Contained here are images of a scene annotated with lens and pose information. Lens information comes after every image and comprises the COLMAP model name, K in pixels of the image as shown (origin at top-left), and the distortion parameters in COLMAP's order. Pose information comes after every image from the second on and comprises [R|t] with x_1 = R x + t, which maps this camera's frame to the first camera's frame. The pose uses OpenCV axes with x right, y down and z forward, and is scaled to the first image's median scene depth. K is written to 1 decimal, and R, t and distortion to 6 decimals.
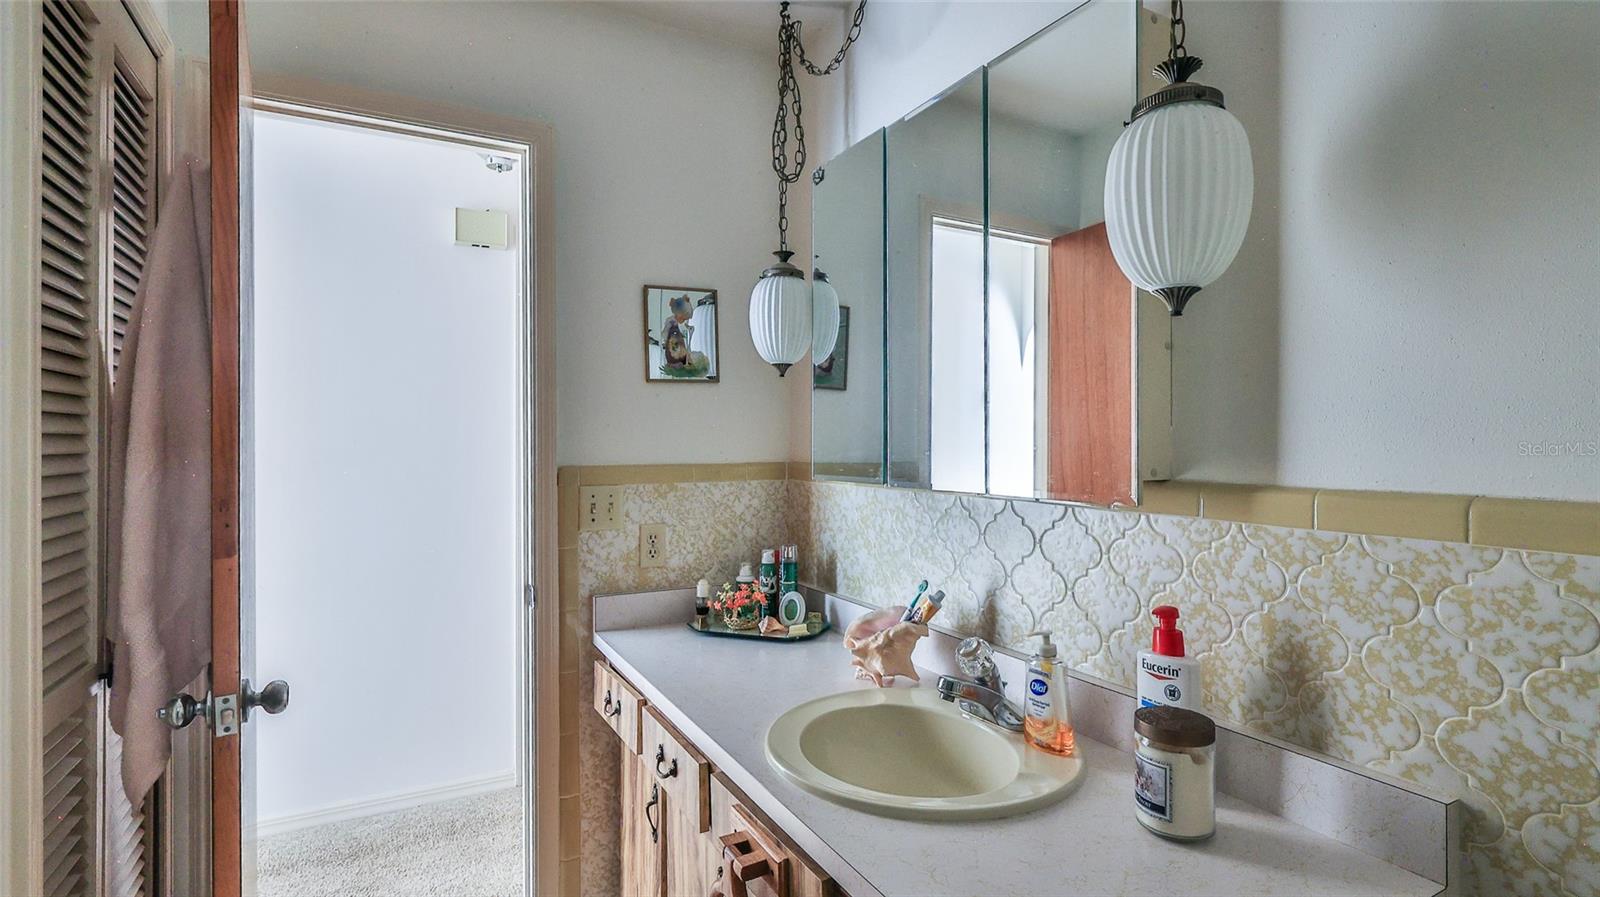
lens RADIAL K [[702.5, 0, 797.1], [0, 702.5, 442.6], [0, 0, 1]] dist [0.000233, -0.000507]
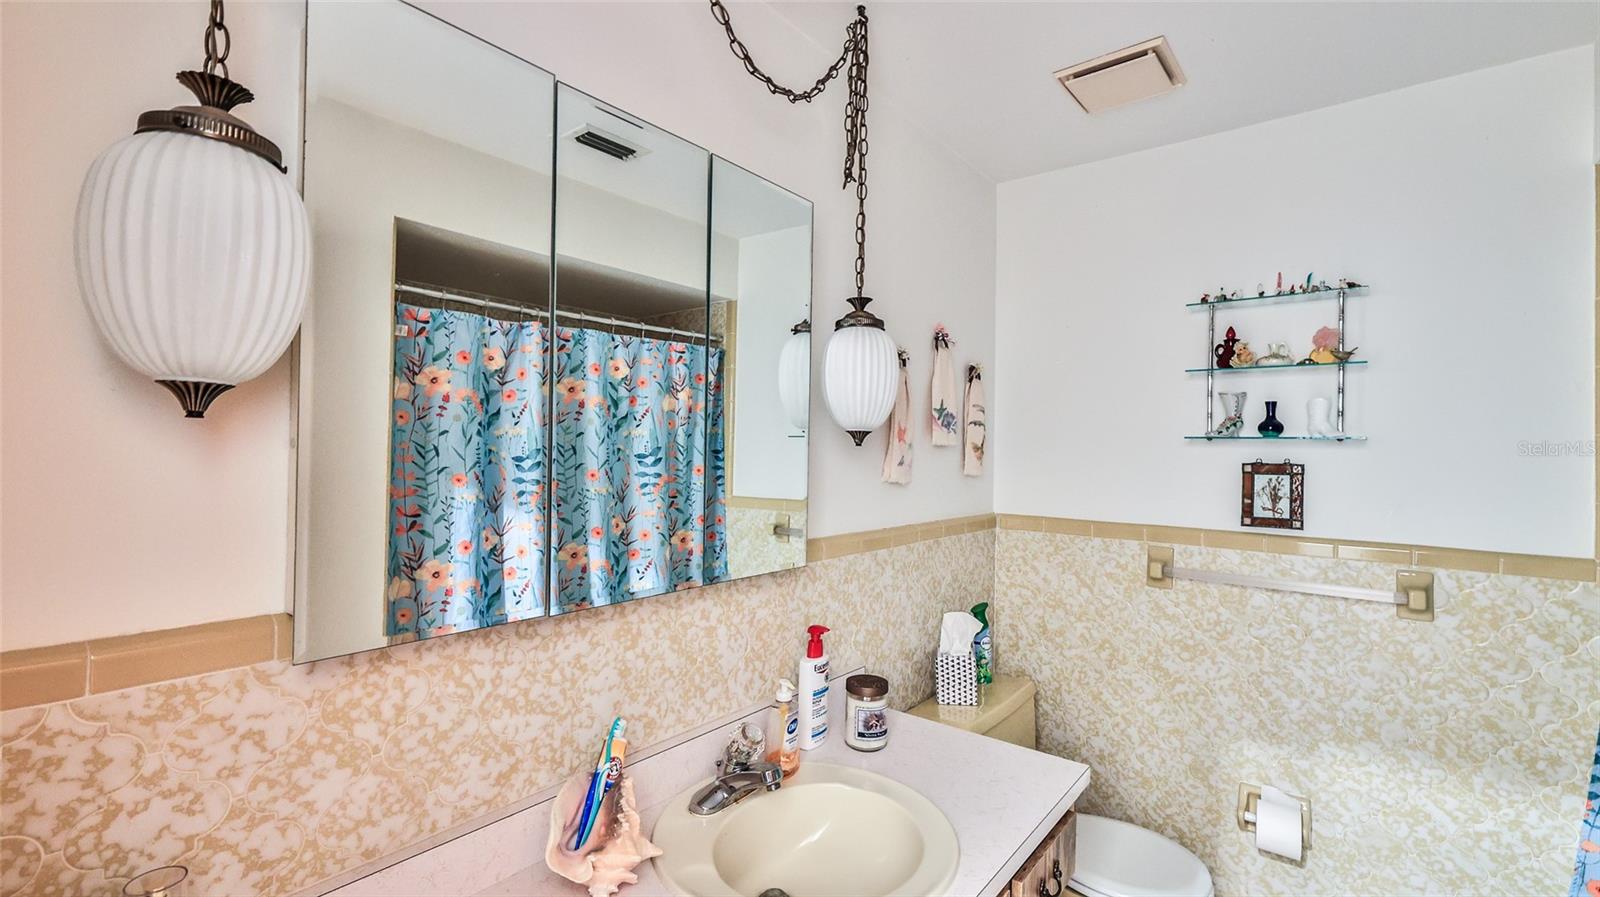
lens RADIAL K [[702.5, 0, 797.1], [0, 702.5, 442.6], [0, 0, 1]] dist [0.000233, -0.000507]
pose [[-0.359533, 0.005302, 0.933117, -0.822939], [-0.013484, 0.999850, -0.010876, -0.139788], [-0.933035, -0.016493, -0.359408, 1.452899]]
